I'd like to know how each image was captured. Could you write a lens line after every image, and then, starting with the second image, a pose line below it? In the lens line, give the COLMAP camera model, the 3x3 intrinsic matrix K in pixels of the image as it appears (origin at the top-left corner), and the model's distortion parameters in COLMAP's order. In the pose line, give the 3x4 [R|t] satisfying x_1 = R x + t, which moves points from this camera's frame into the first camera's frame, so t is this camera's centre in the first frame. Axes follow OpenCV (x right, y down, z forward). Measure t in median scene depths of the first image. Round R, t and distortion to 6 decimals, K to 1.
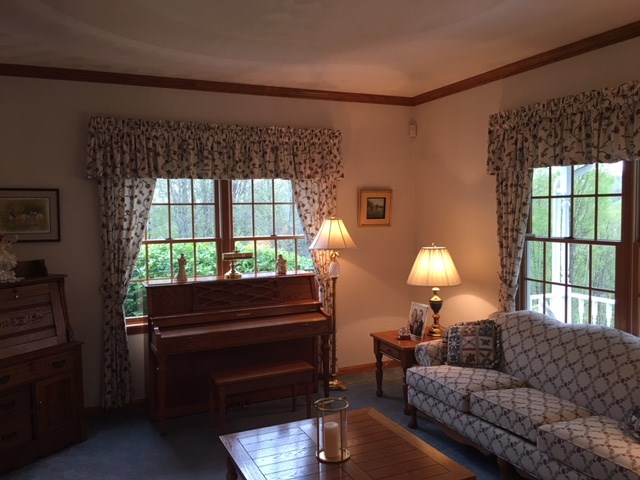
lens RADIAL K [[542.0, 0, 321.2], [0, 542.0, 237.8], [0, 0, 1]] dist [0.044615, -0.042439]
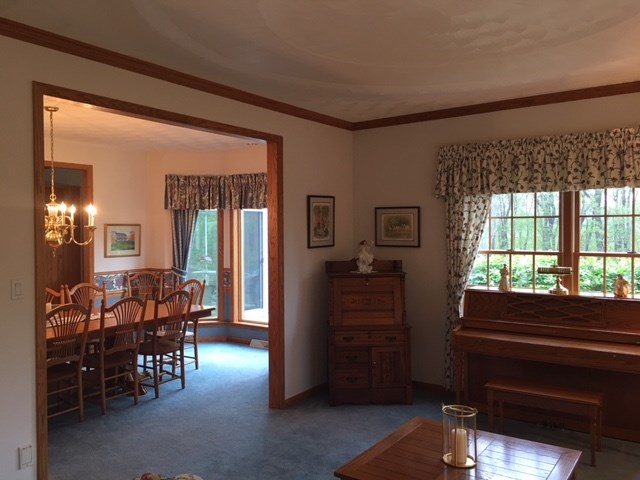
lens RADIAL K [[542.0, 0, 320.7], [0, 542.0, 239.4], [0, 0, 1]] dist [0.044615, -0.042439]
pose [[0.497094, 0.031079, -0.867140, 0.492771], [-0.042802, 0.999020, 0.011269, -0.015989], [0.866641, 0.031514, 0.497937, 0.159811]]
